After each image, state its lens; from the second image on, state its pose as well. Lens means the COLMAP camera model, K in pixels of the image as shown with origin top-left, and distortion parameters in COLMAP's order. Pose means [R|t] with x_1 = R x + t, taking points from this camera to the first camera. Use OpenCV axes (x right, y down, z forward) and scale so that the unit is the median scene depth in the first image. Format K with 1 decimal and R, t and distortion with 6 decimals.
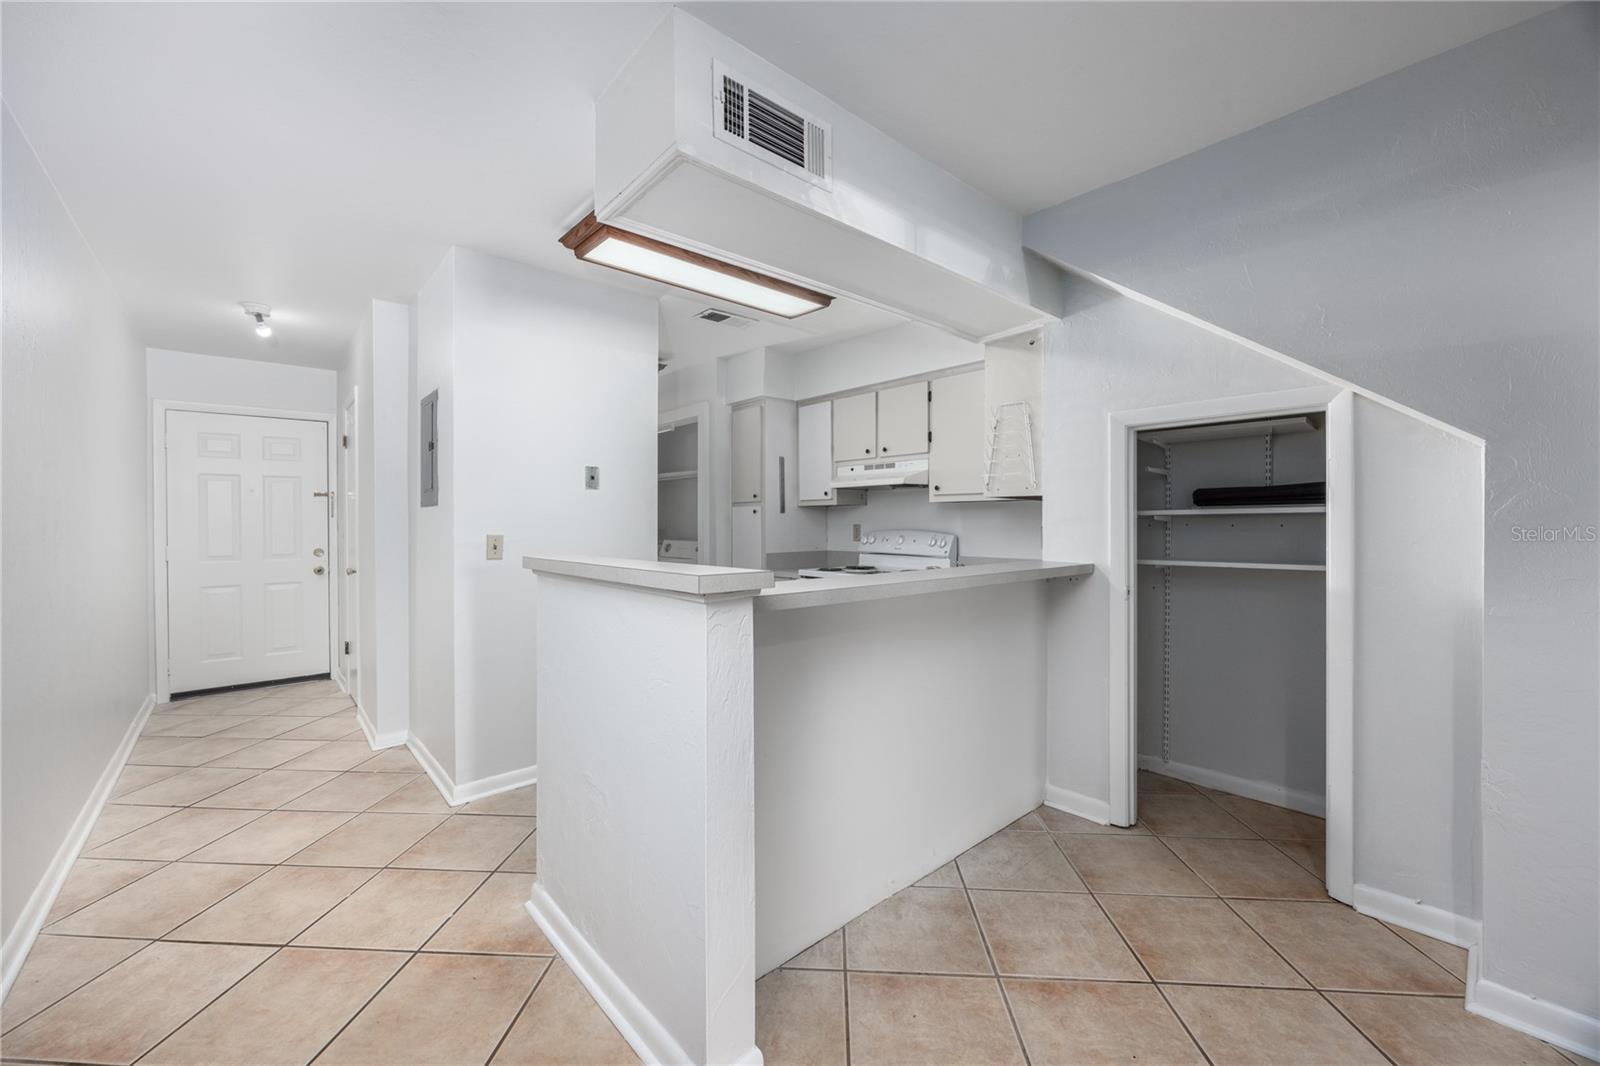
lens RADIAL K [[624.1, 0, 794.7], [0, 624.1, 517.6], [0, 0, 1]] dist [-0.002949, -0.000177]
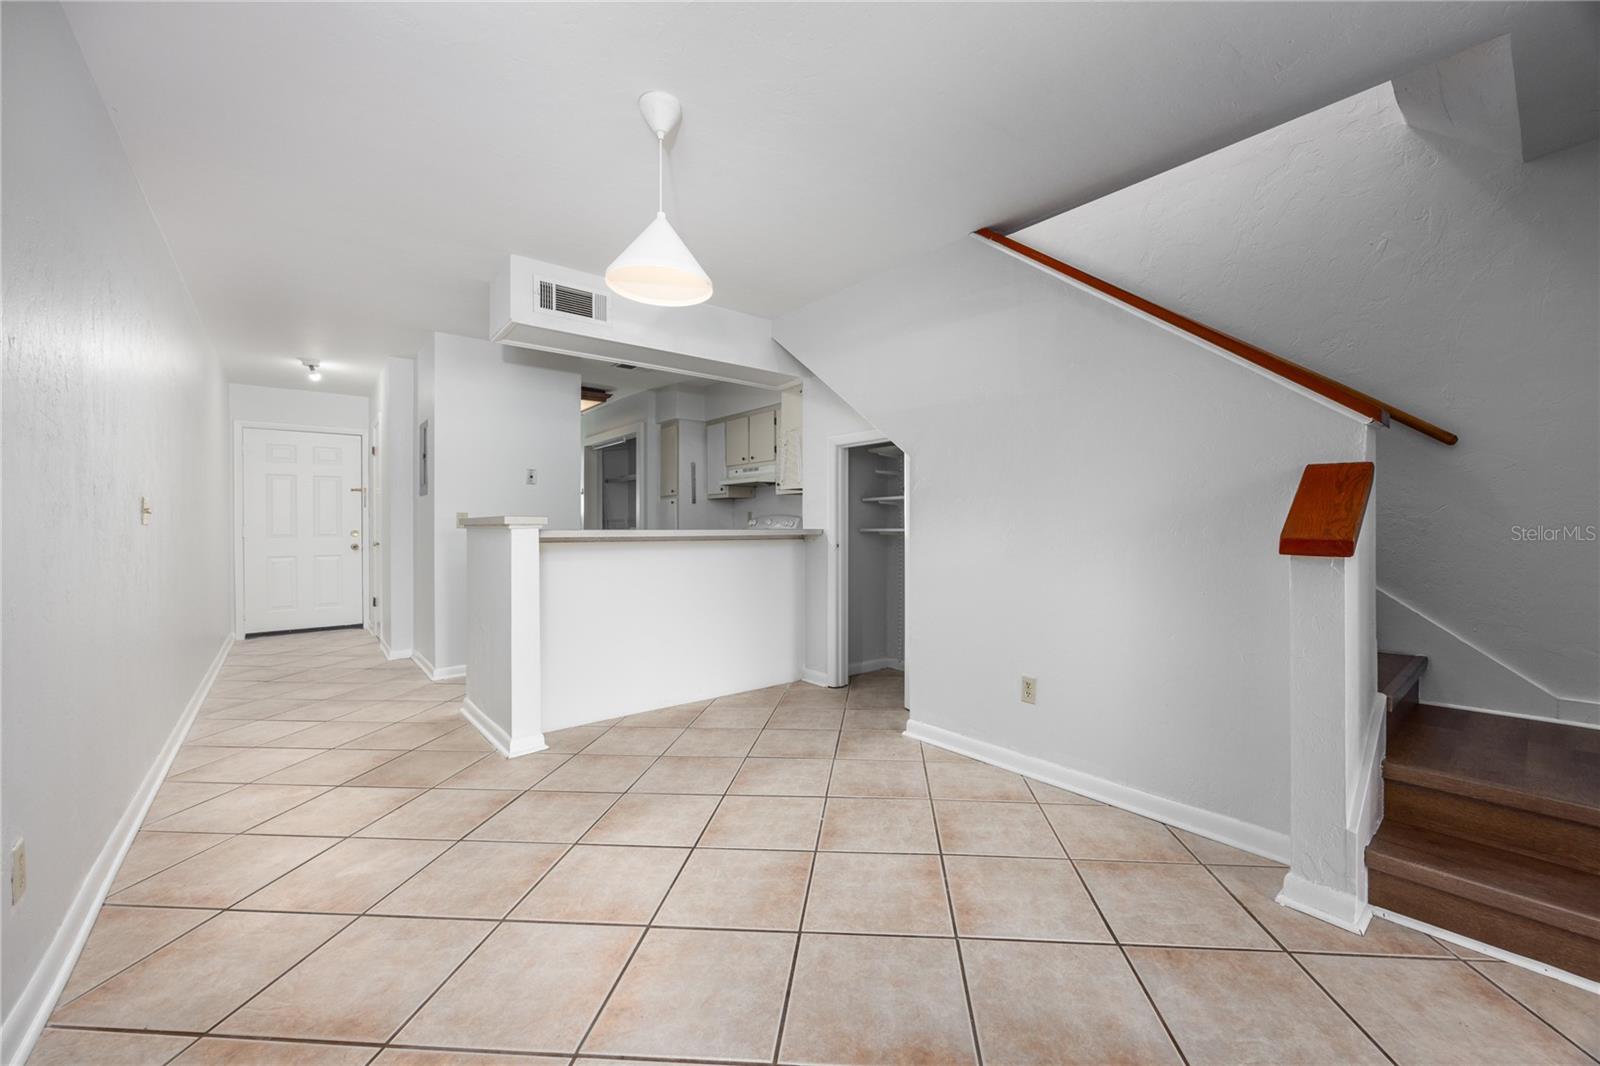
lens RADIAL K [[624.1, 0, 833.0], [0, 624.1, 518.7], [0, 0, 1]] dist [-0.002949, -0.000177]
pose [[0.999981, 0.003125, -0.005330, 0.469297], [-0.003157, 0.999978, -0.005905, 0.051407], [0.005311, 0.005922, 0.999968, -0.577068]]
